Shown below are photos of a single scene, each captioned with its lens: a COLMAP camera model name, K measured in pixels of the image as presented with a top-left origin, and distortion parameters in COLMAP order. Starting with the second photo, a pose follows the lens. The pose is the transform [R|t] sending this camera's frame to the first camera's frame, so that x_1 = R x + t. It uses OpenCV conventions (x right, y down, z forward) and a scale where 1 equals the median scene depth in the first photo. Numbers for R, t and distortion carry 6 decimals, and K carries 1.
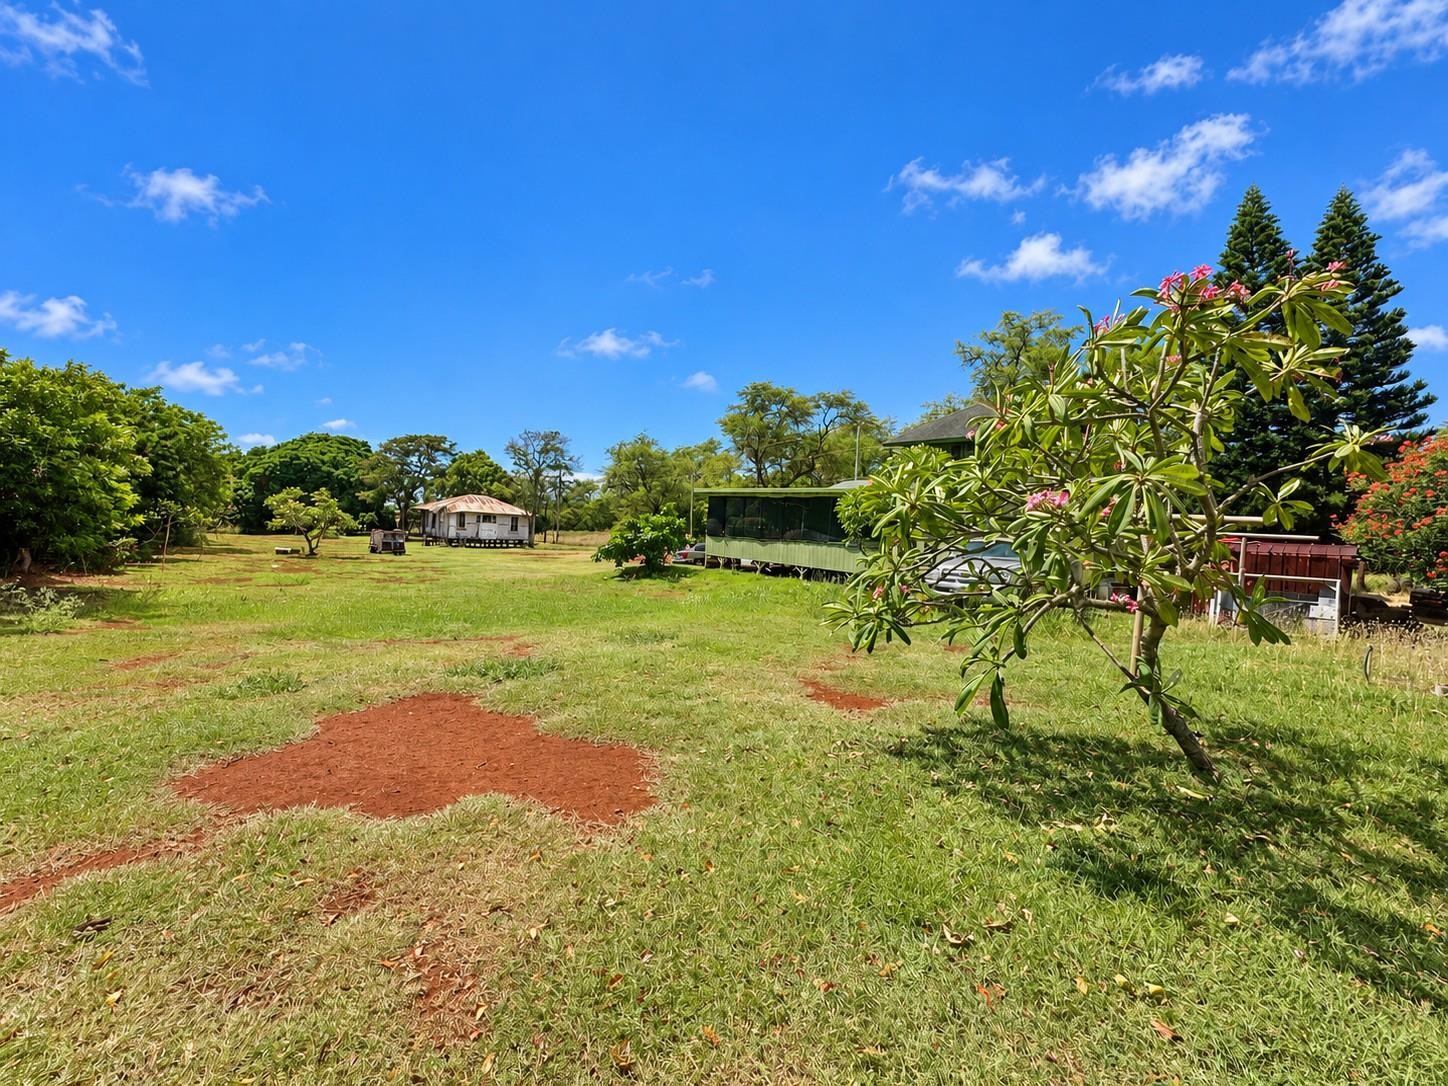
lens RADIAL K [[593.6, 0, 708.8], [0, 593.6, 540.0], [0, 0, 1]] dist [0.002191, -0.000401]
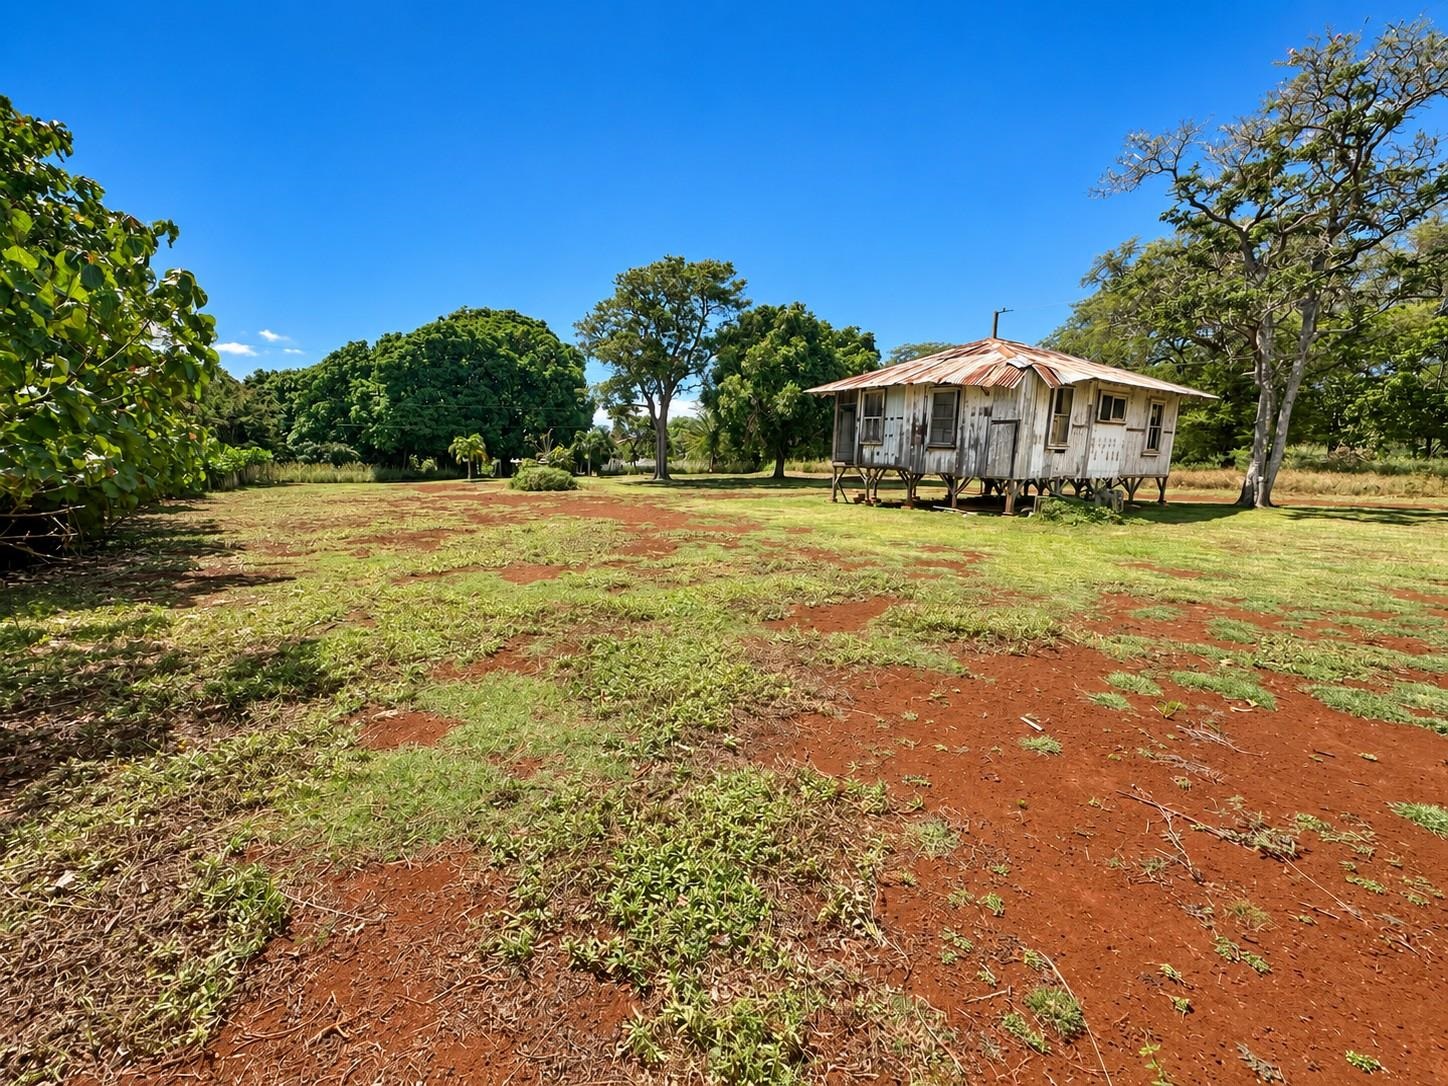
lens RADIAL K [[593.6, 0, 717.6], [0, 593.6, 544.5], [0, 0, 1]] dist [0.002191, -0.000401]
pose [[0.985664, -0.018454, -0.167709, -0.474770], [0.041696, 0.989811, 0.136143, -0.016866], [0.163488, -0.141184, 0.976391, 0.624109]]
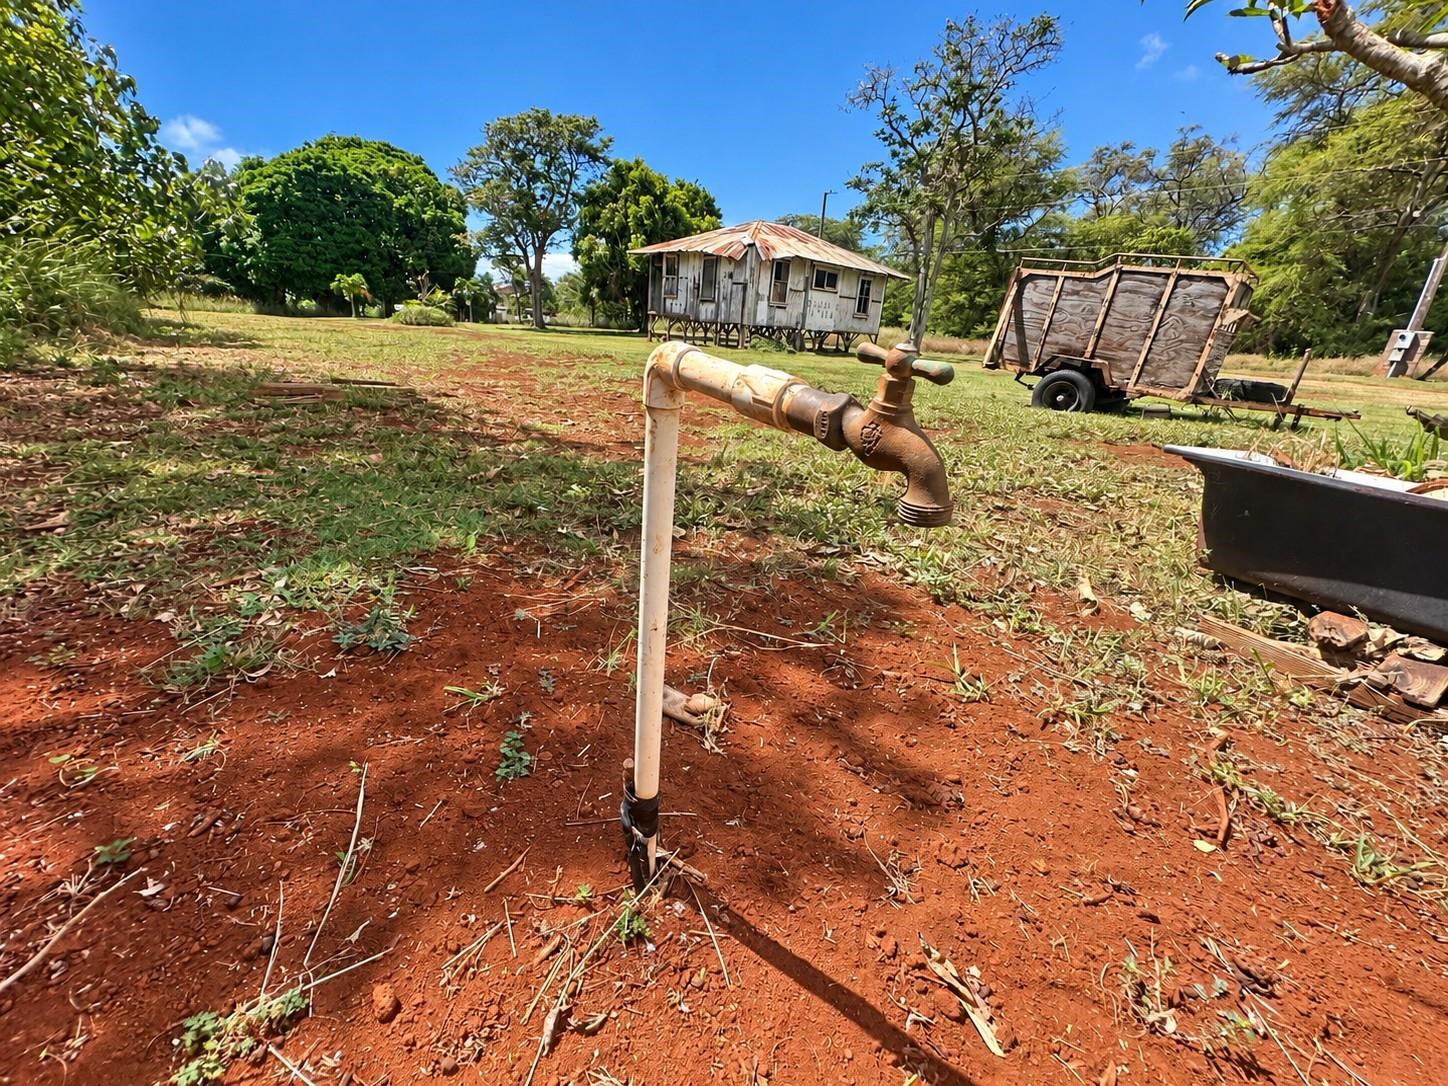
lens RADIAL K [[593.6, 0, 720.5], [0, 593.6, 544.4], [0, 0, 1]] dist [0.002191, -0.000401]
pose [[0.999468, 0.018953, -0.026527, -0.398501], [-0.008860, 0.940938, 0.338463, -0.001443], [0.031375, -0.338048, 0.940606, 0.494693]]
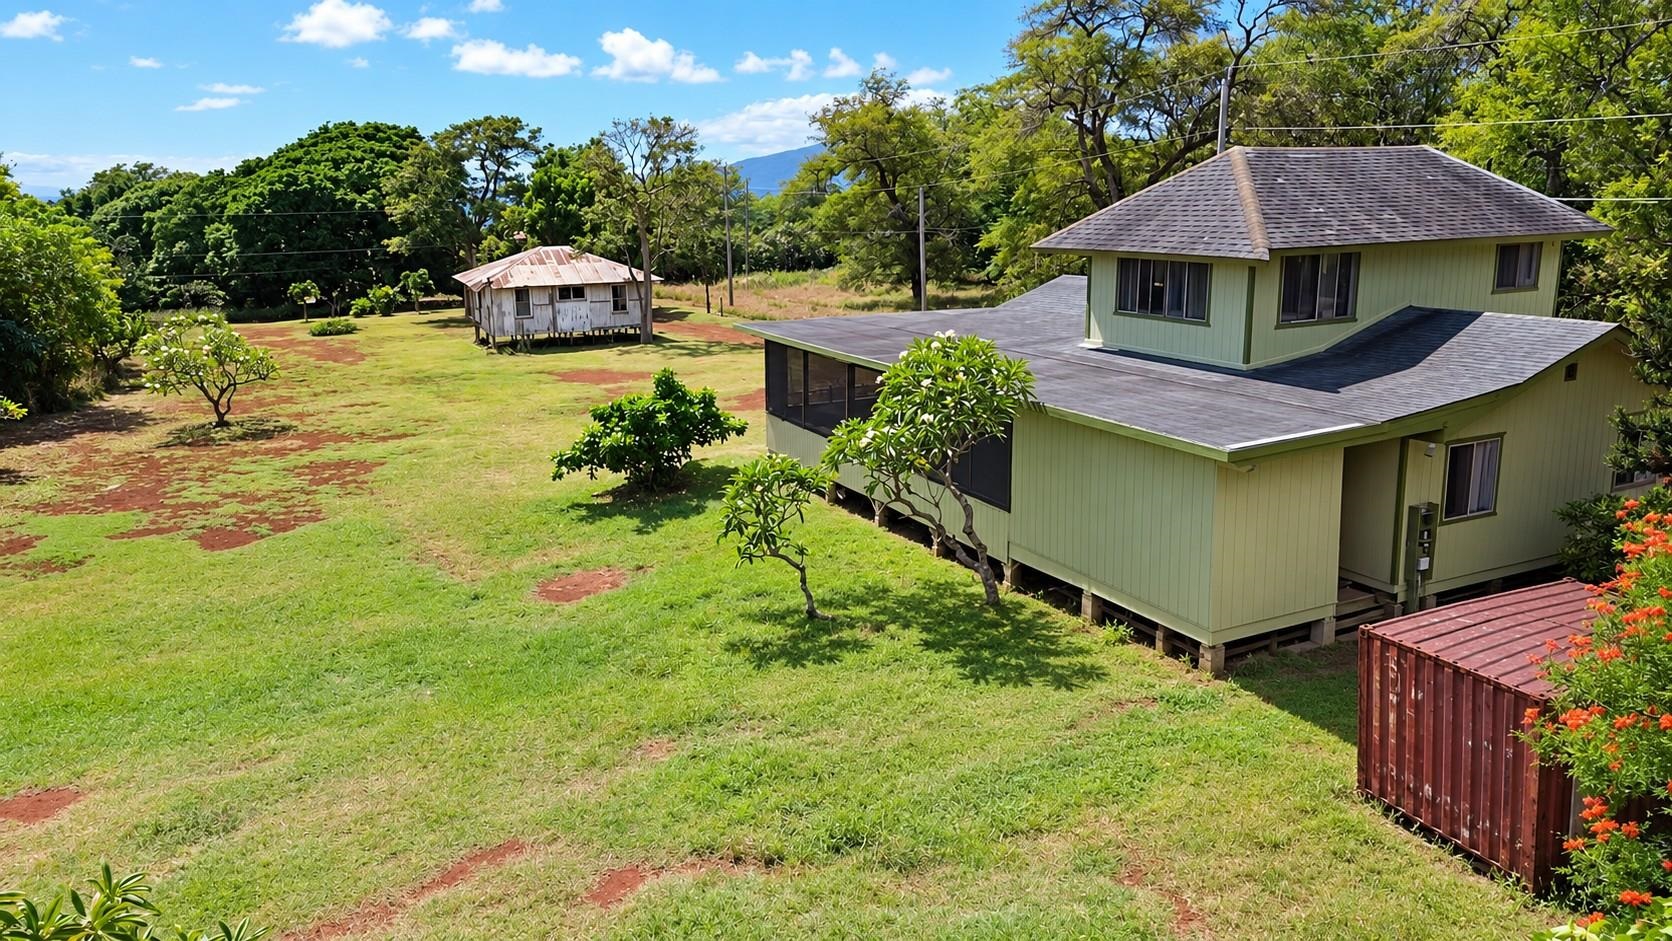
lens RADIAL K [[1182.2, 0, 827.3], [0, 1182.2, 475.0], [0, 0, 1]] dist [0.034724, -0.000753]
pose [[0.960377, -0.013482, -0.278377, 0.146045], [0.071543, 0.977285, 0.199486, -0.068213], [0.269364, -0.211498, 0.939527, 0.001453]]
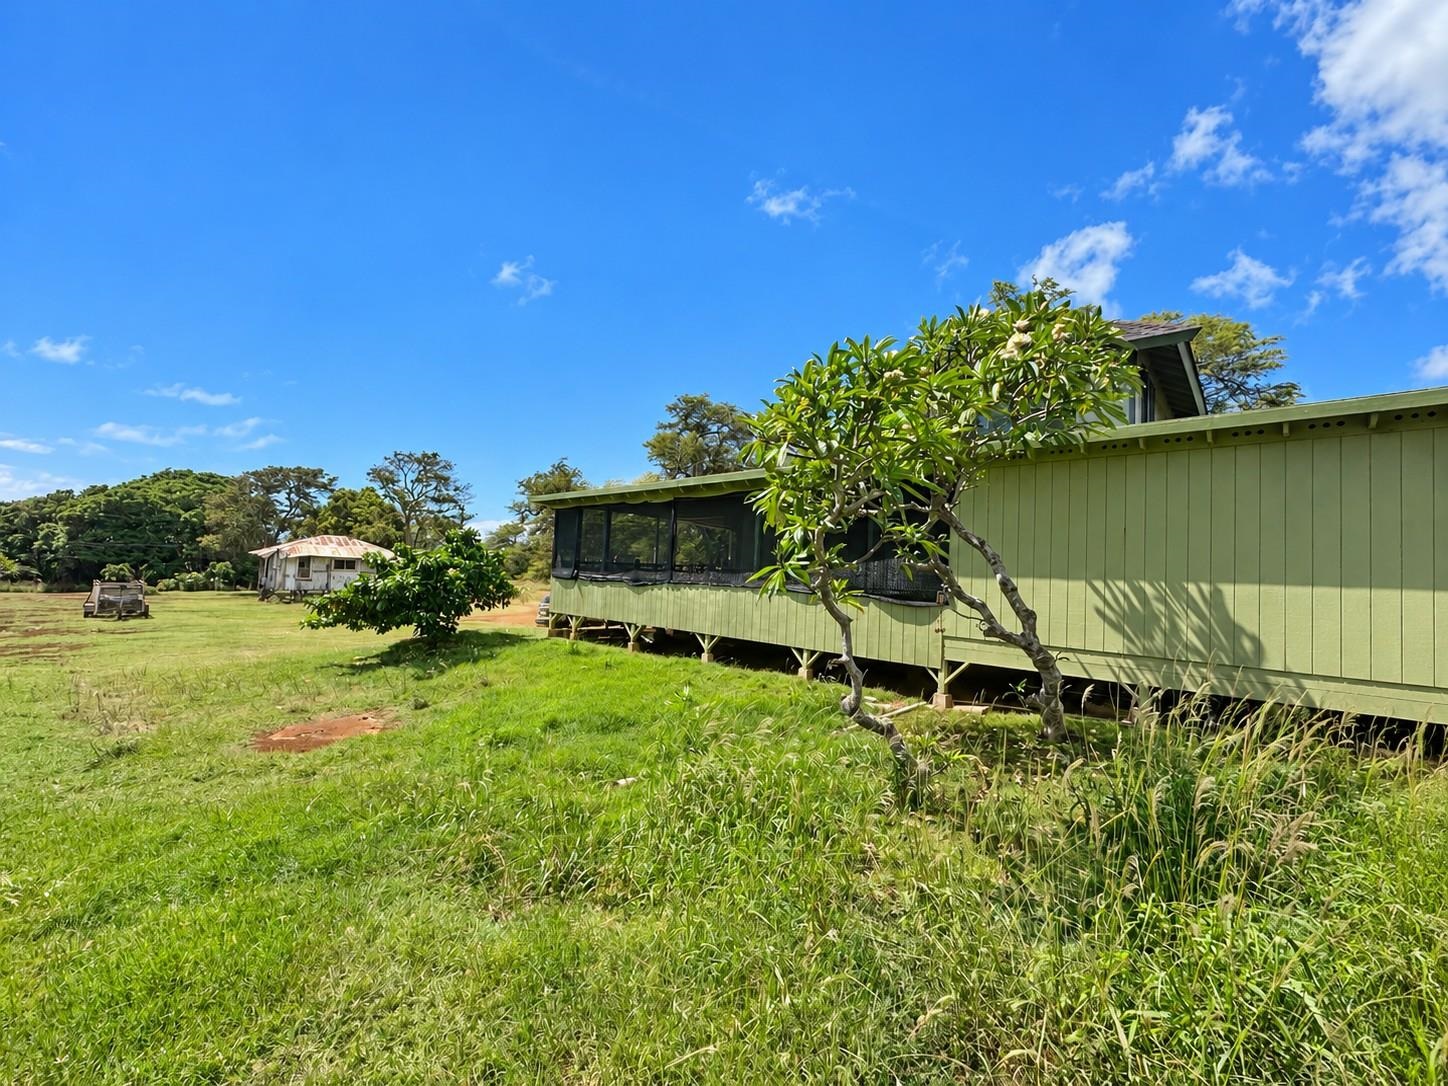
lens RADIAL K [[593.6, 0, 714.8], [0, 593.6, 550.3], [0, 0, 1]] dist [0.002191, -0.000401]
pose [[0.996924, -0.016852, 0.076543, 0.045570], [0.021592, 0.997872, -0.061529, 0.001792], [-0.075343, 0.062993, 0.995166, 0.179526]]
